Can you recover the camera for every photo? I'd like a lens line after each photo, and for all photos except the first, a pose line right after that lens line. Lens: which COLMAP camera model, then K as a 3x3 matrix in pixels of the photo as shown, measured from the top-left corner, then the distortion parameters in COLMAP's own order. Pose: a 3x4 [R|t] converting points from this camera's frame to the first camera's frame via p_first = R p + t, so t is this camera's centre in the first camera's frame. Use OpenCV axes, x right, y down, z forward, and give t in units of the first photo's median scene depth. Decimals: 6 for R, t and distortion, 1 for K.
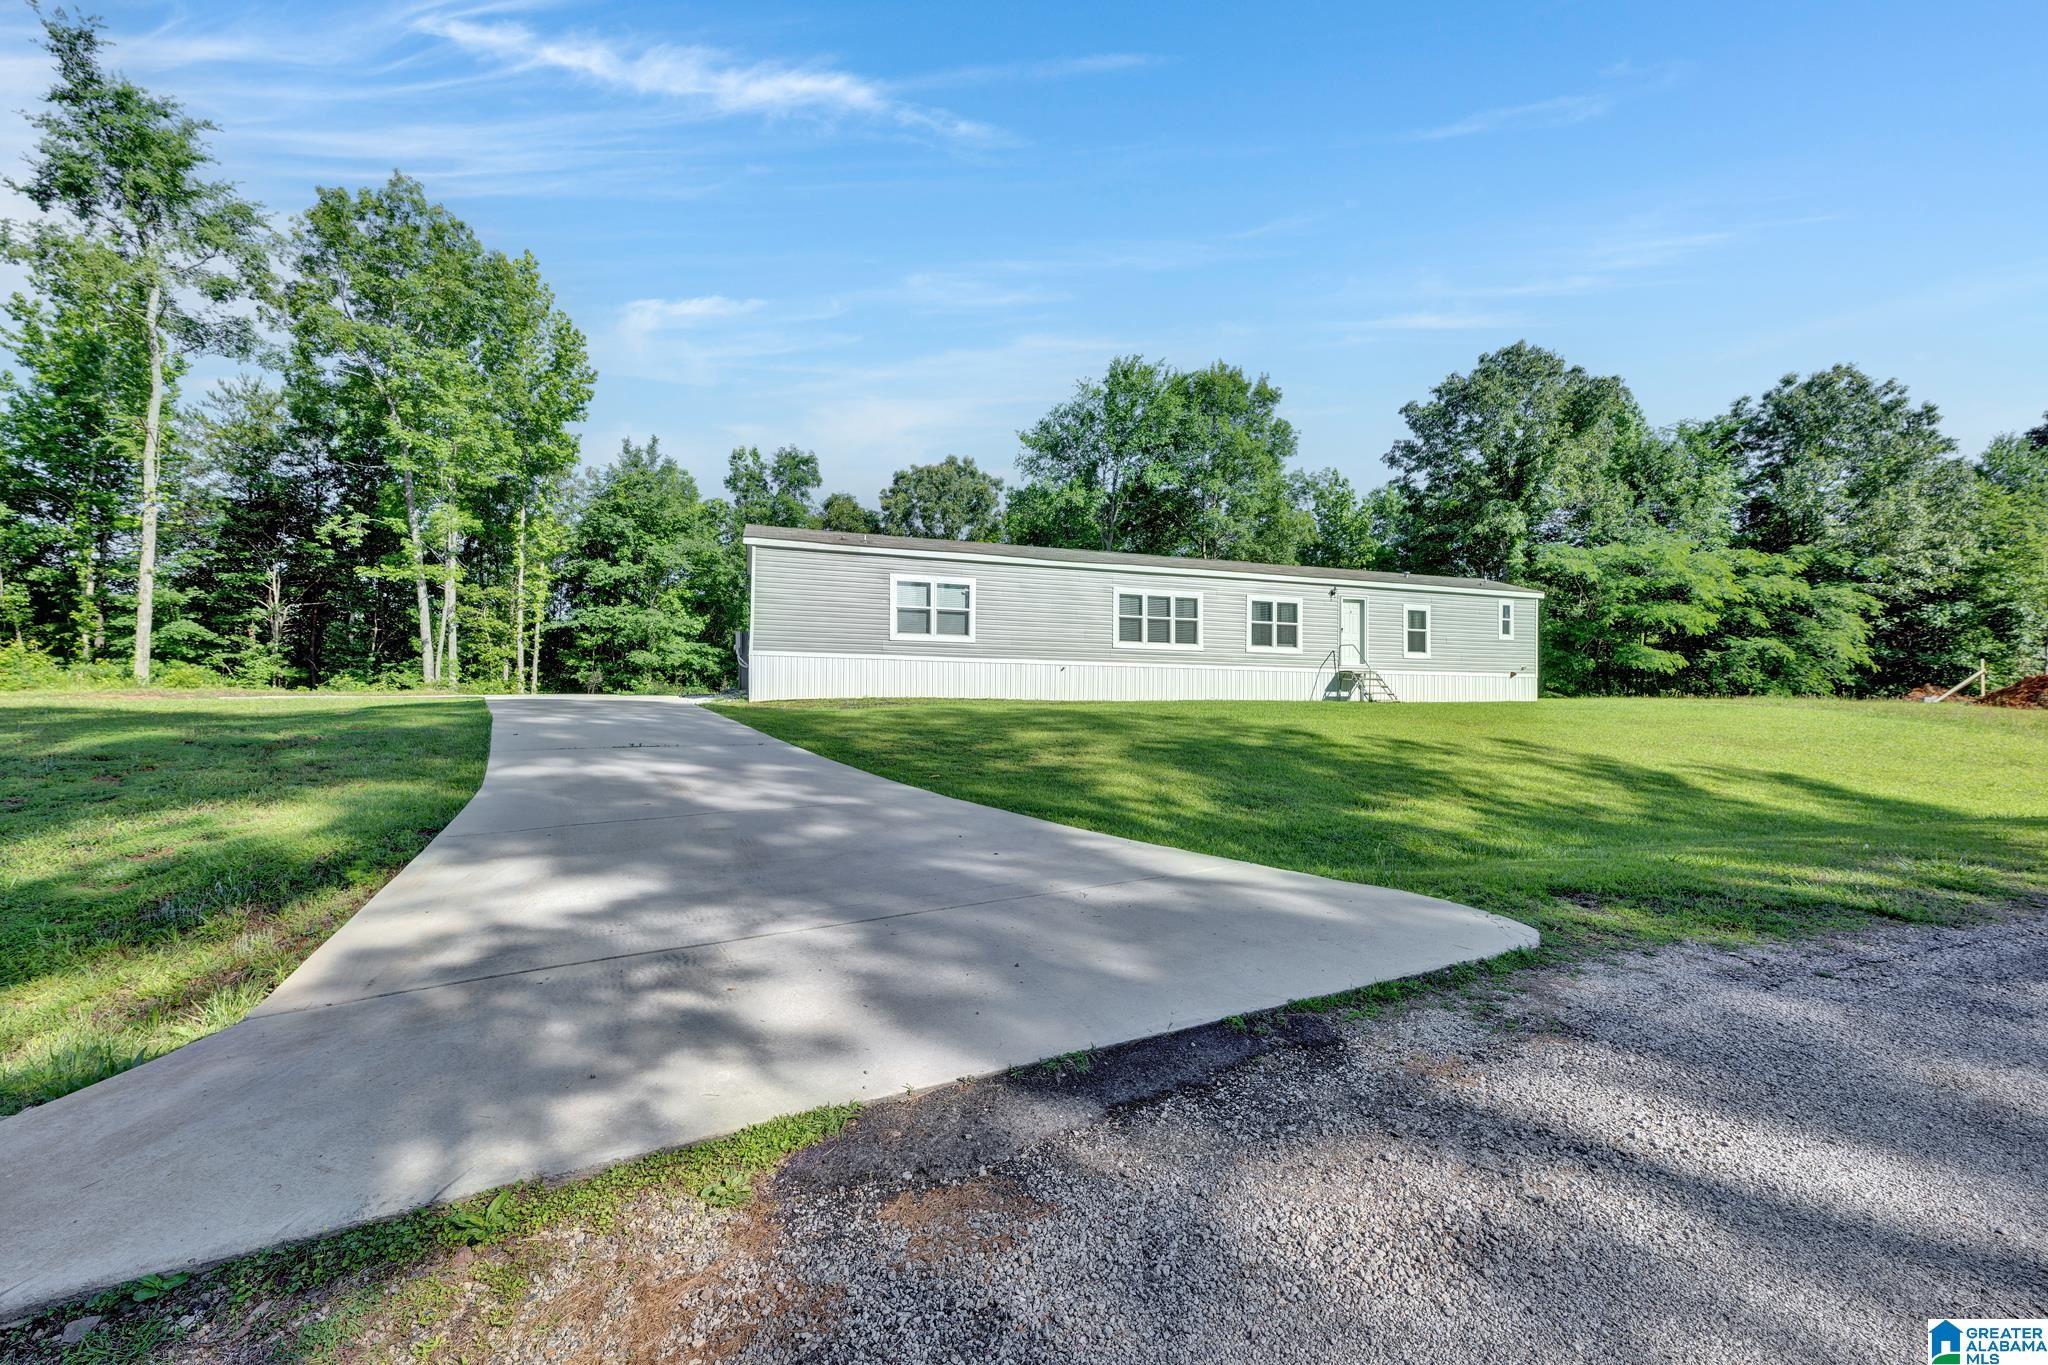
lens RADIAL K [[806.6, 0, 1028.4], [0, 806.6, 694.8], [0, 0, 1]] dist [-0.001191, 0.000298]
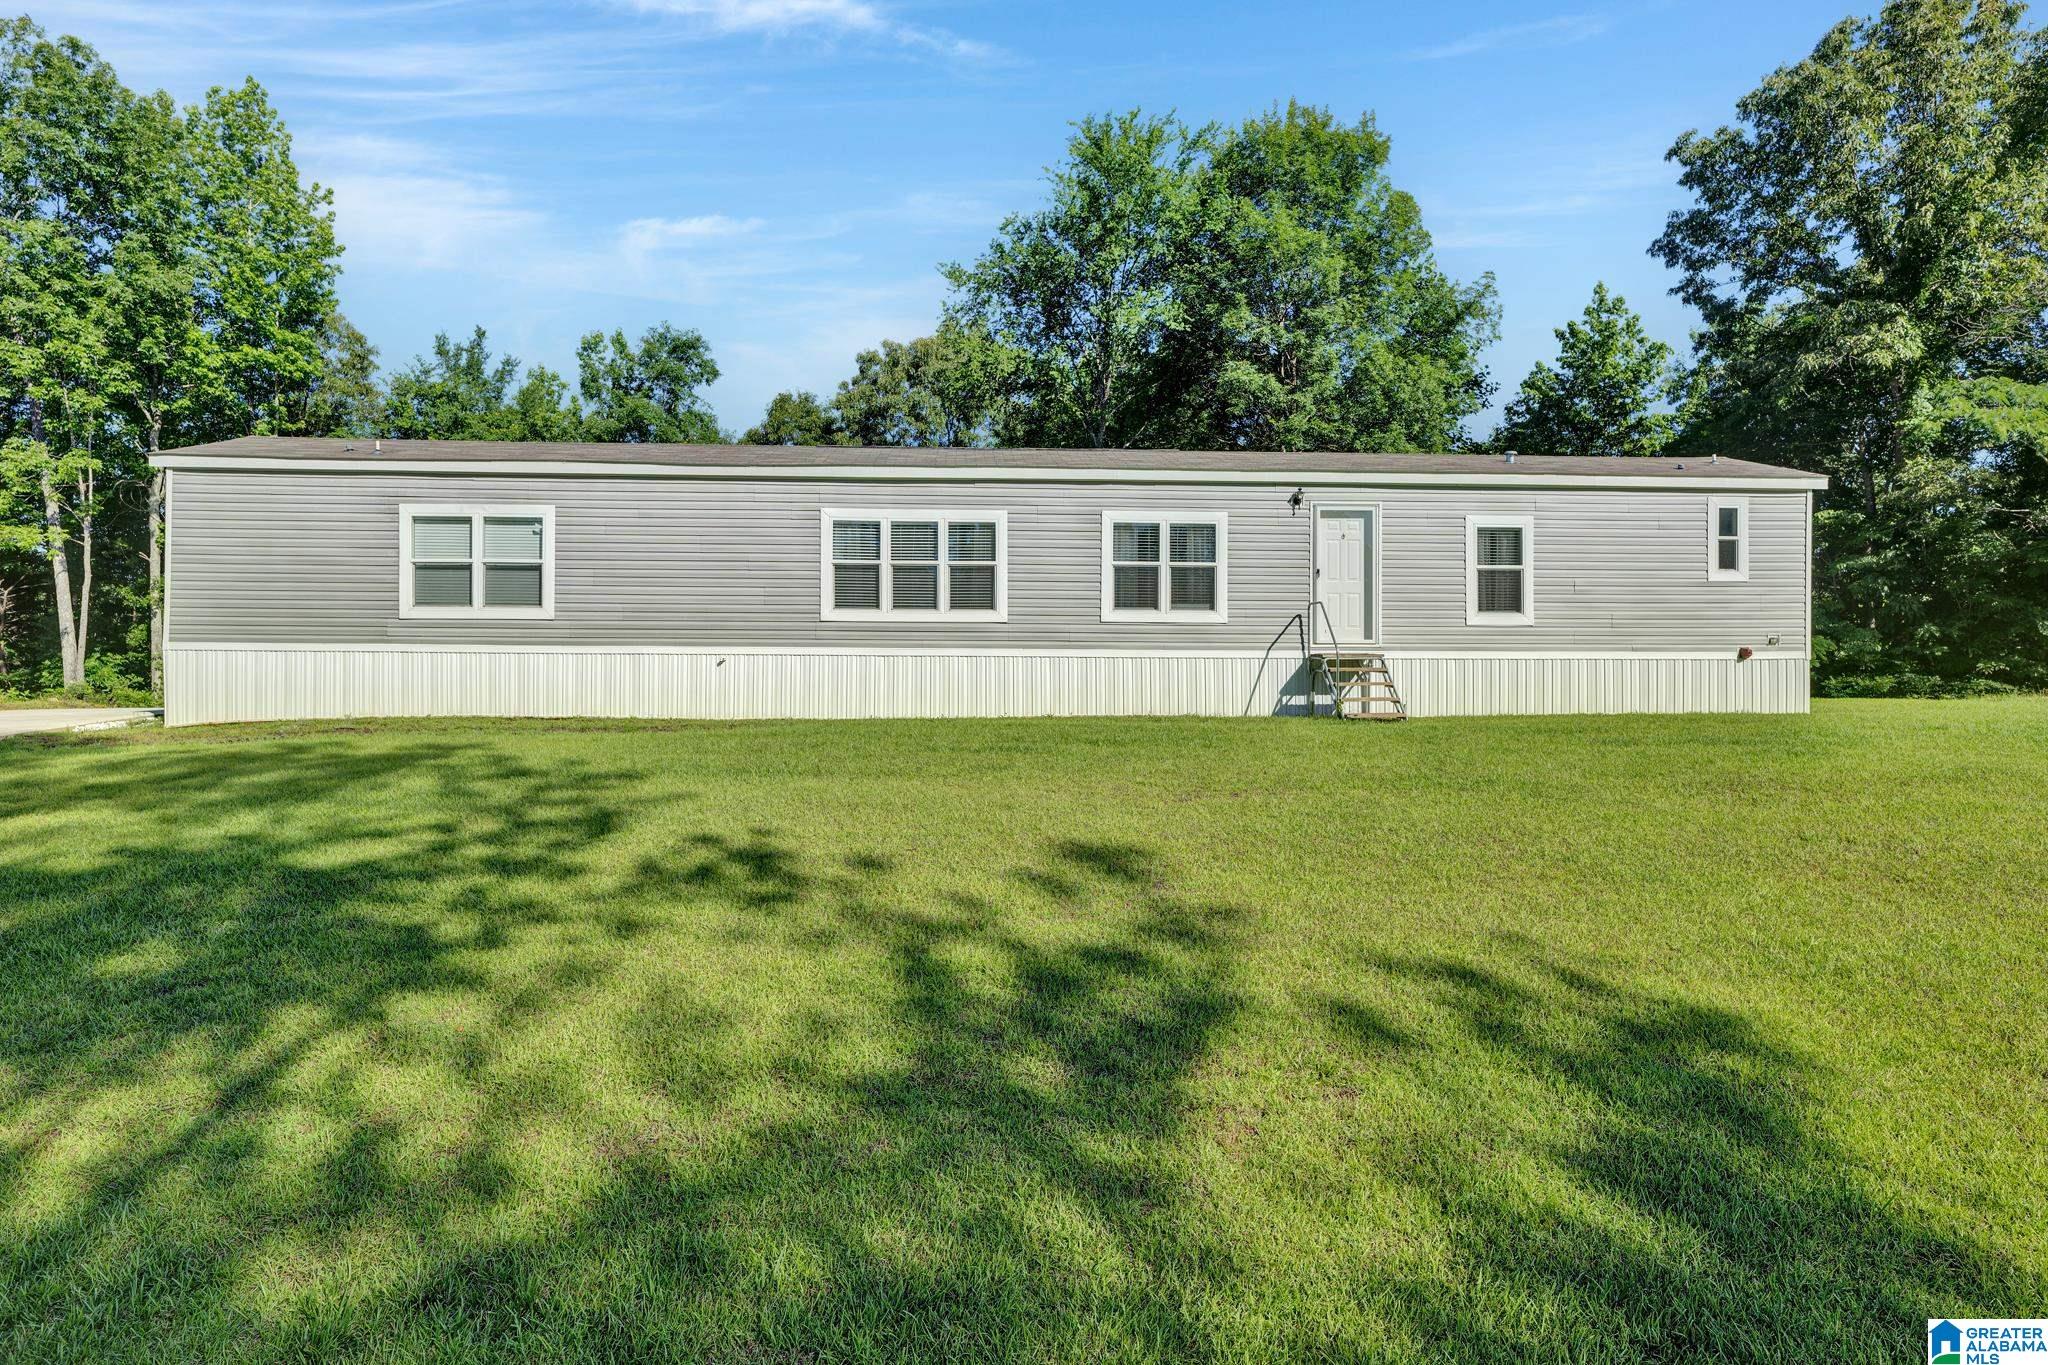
lens RADIAL K [[1163.5, 0, 1019.6], [0, 1163.5, 684.7], [0, 0, 1]] dist [0.001731, 0.000006]
pose [[0.967003, -0.011276, -0.254517, 0.286395], [0.011051, 0.999936, -0.002312, -0.007876], [0.254527, -0.000577, 0.967066, 0.181736]]
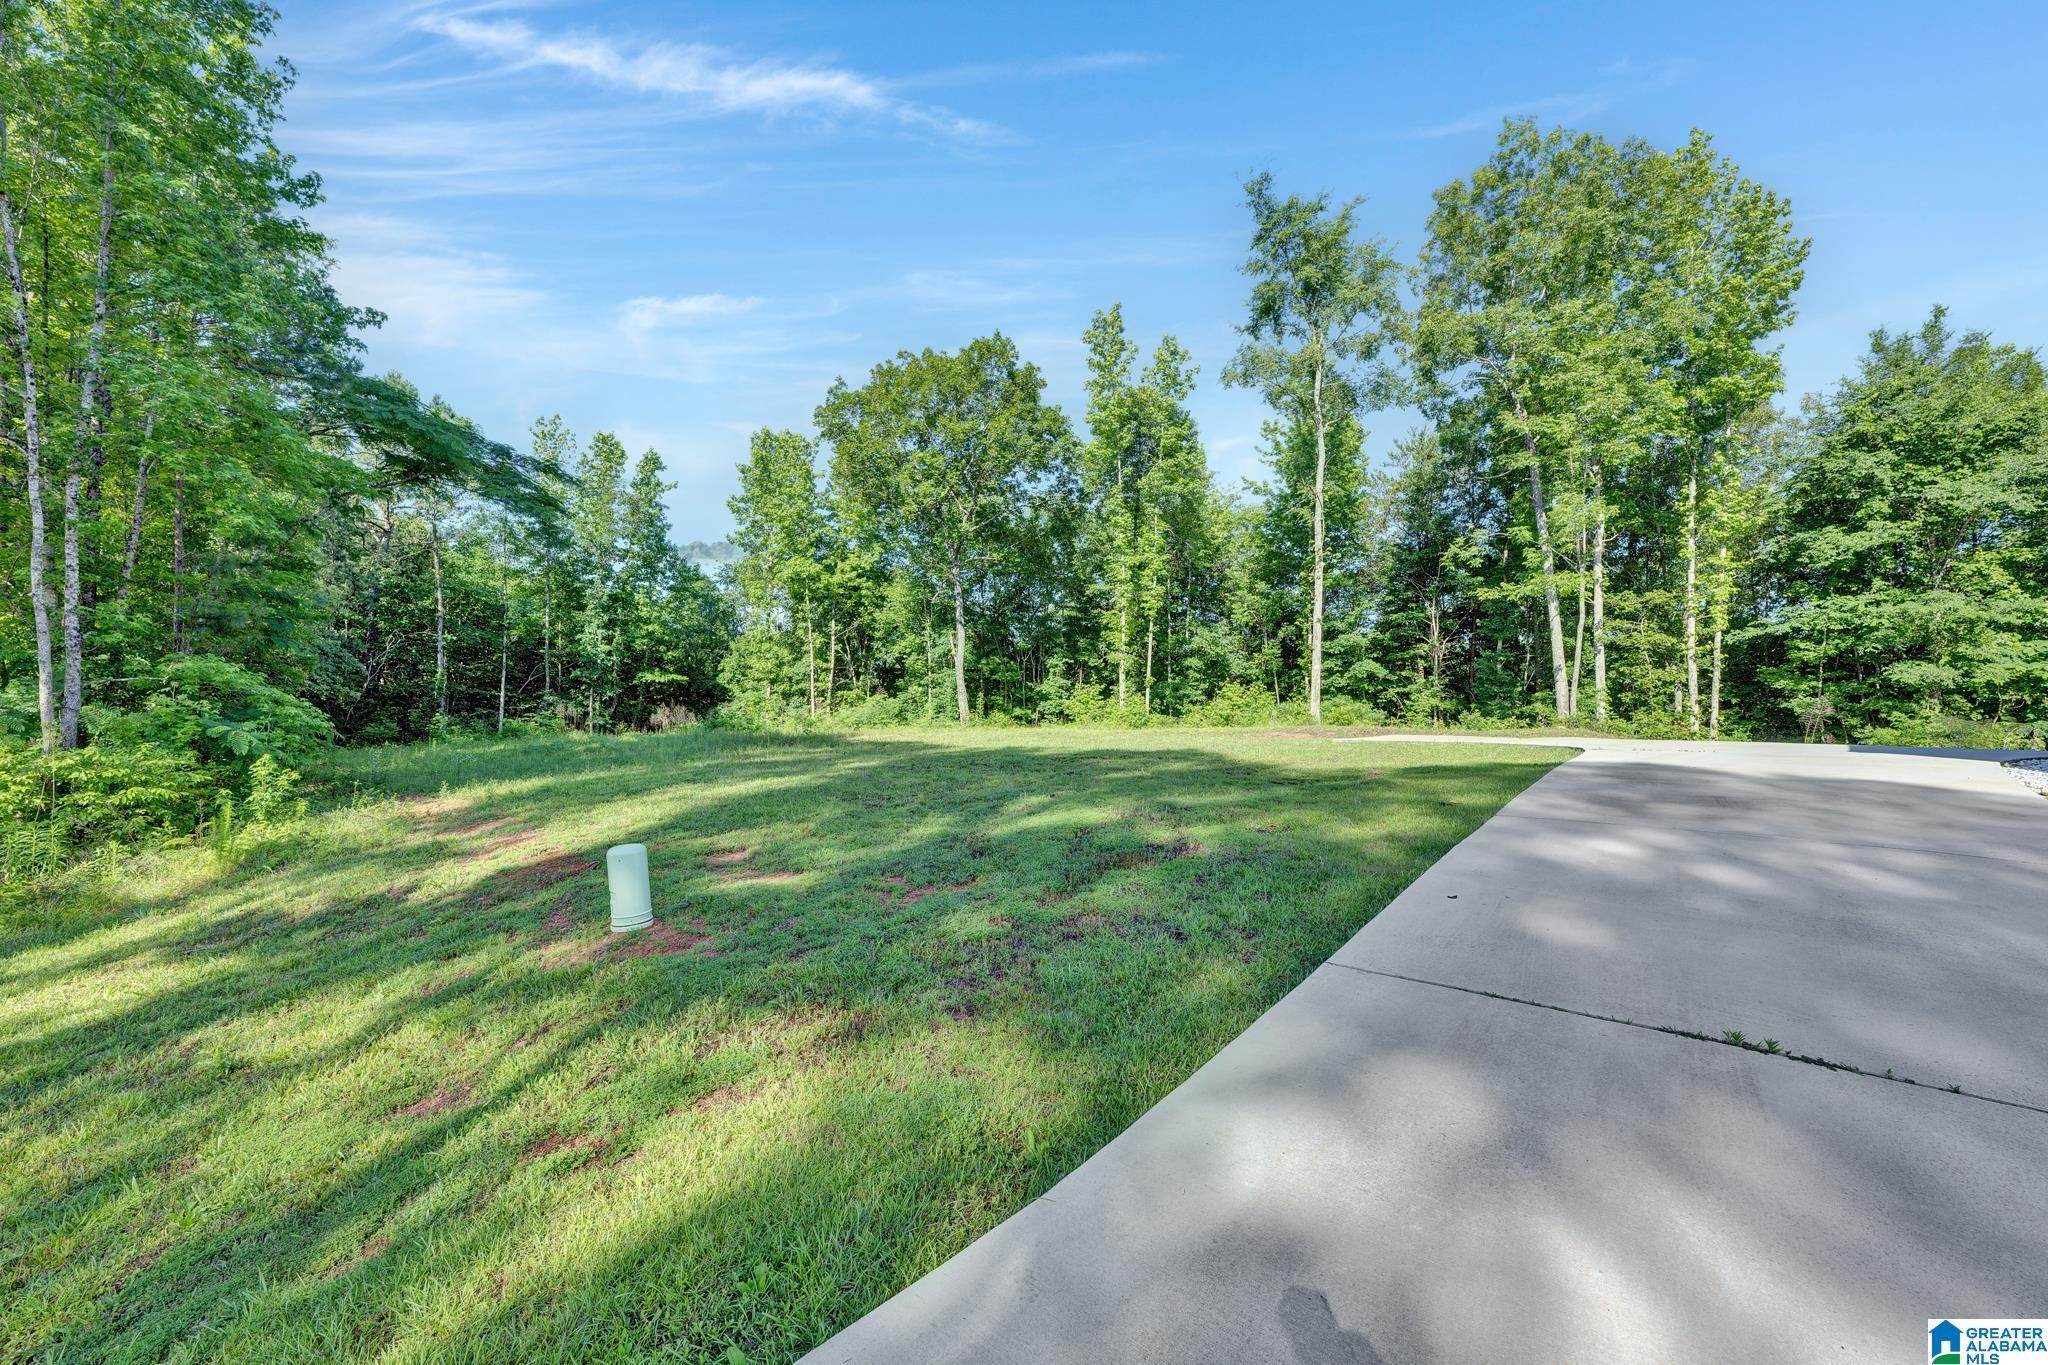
lens RADIAL K [[806.6, 0, 1026.1], [0, 806.6, 692.2], [0, 0, 1]] dist [-0.001191, 0.000298]
pose [[0.268035, -0.023619, -0.963119, -0.086711], [-0.002983, 0.999674, -0.025346, -0.016470], [0.963404, 0.009667, 0.267878, 0.220346]]
